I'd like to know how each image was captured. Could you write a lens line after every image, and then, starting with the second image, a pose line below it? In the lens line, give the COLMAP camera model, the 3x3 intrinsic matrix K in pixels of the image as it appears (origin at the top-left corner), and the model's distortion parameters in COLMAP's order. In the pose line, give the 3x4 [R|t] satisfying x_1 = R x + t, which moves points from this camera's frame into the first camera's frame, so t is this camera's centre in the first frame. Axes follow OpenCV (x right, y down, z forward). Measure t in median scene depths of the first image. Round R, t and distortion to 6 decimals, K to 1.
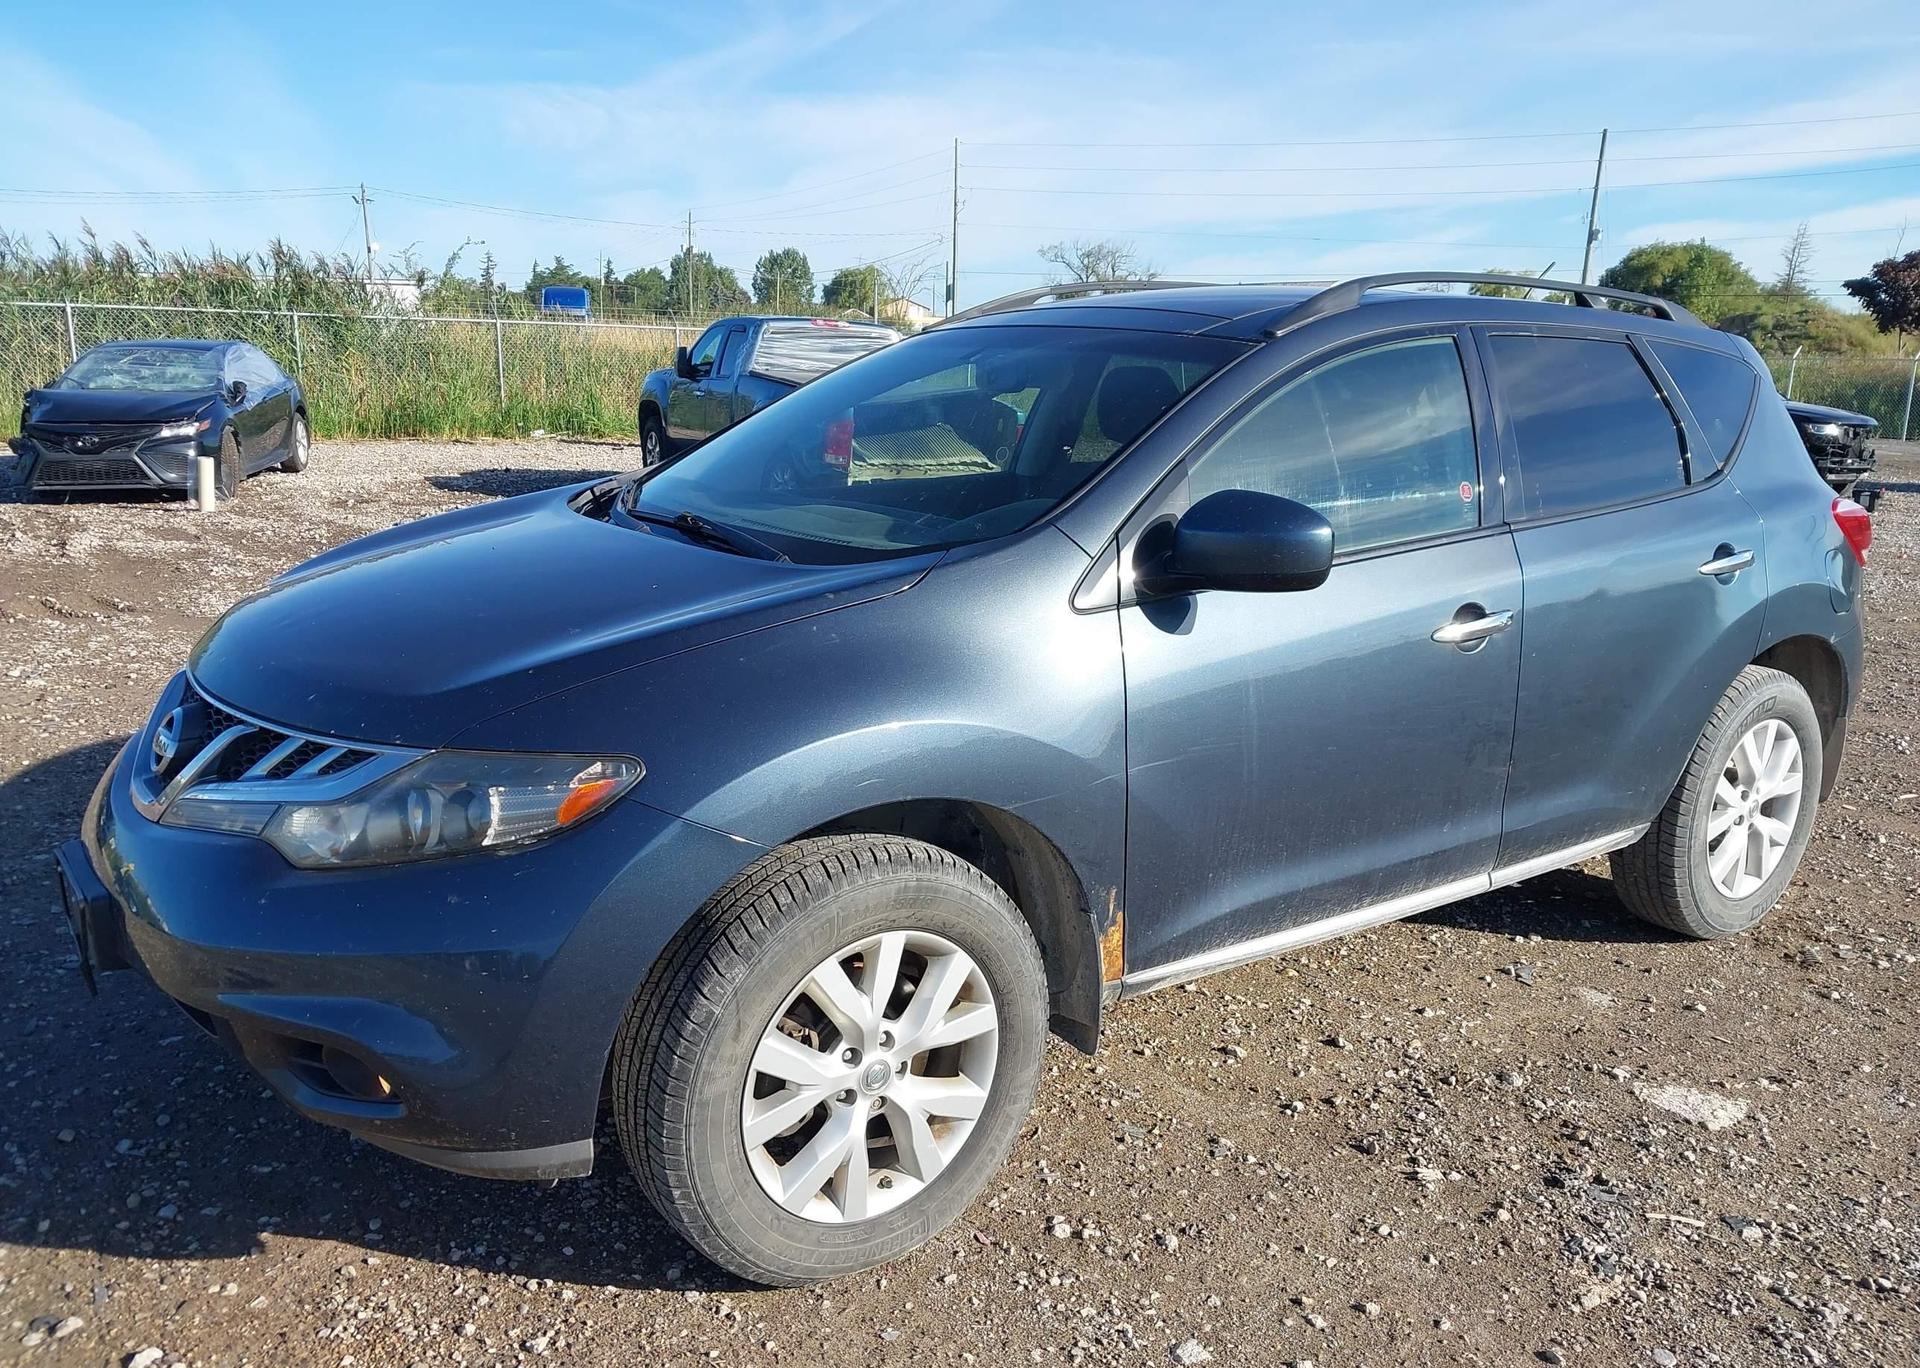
lens RADIAL K [[1563.2, 0, 963.5], [0, 1563.2, 701.2], [0, 0, 1]] dist [0.010097, -0.015614]
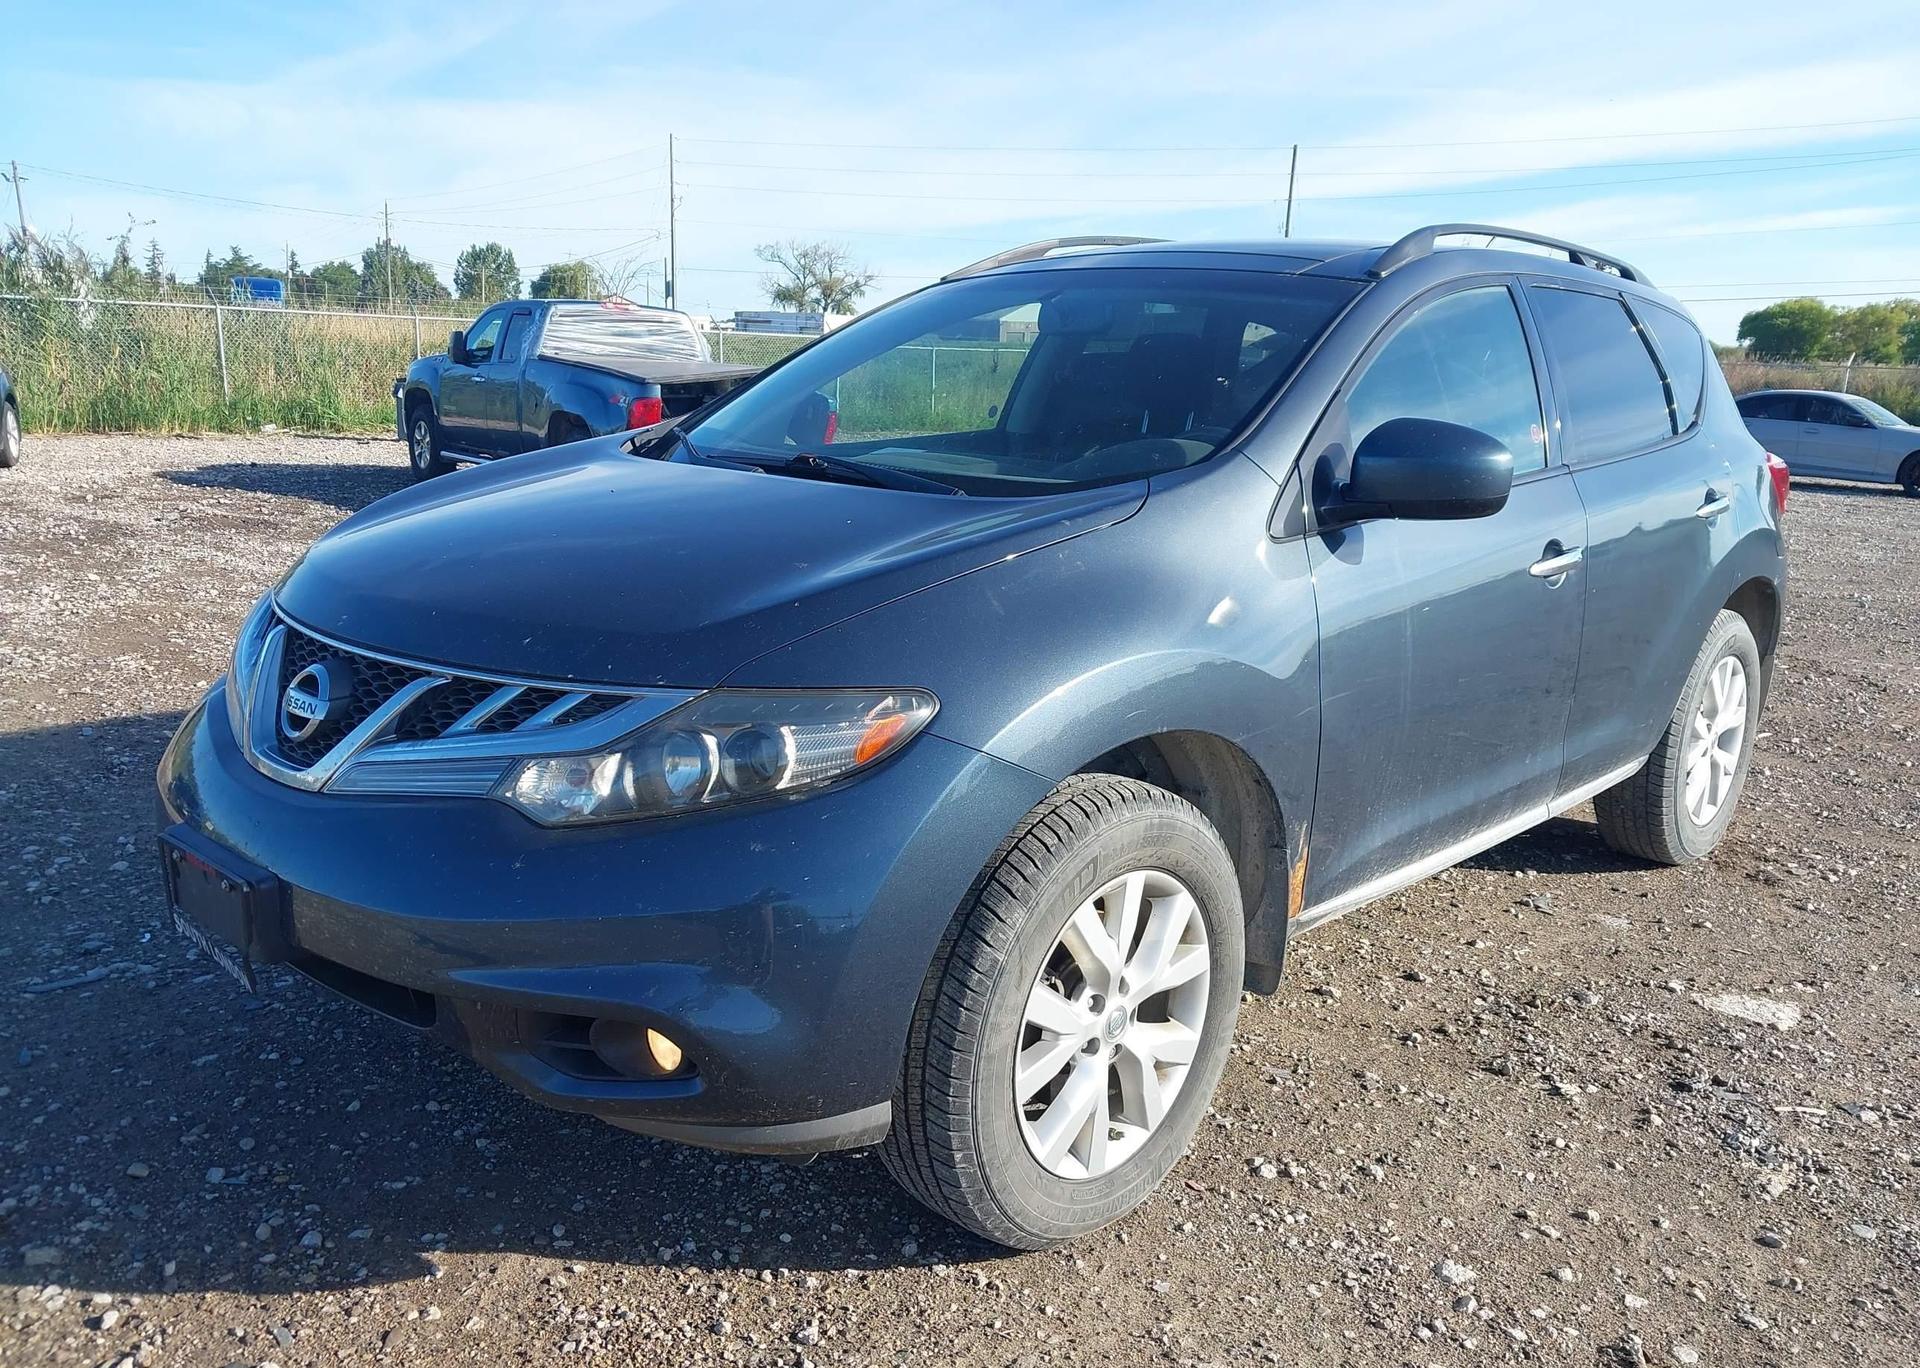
lens RADIAL K [[1563.2, 0, 960.5], [0, 1563.2, 698.3], [0, 0, 1]] dist [0.010097, -0.015614]
pose [[0.982030, -0.033425, 0.185743, -0.307361], [0.034333, 0.999409, -0.001673, 0.036600], [-0.185577, 0.008020, 0.982597, 0.066425]]
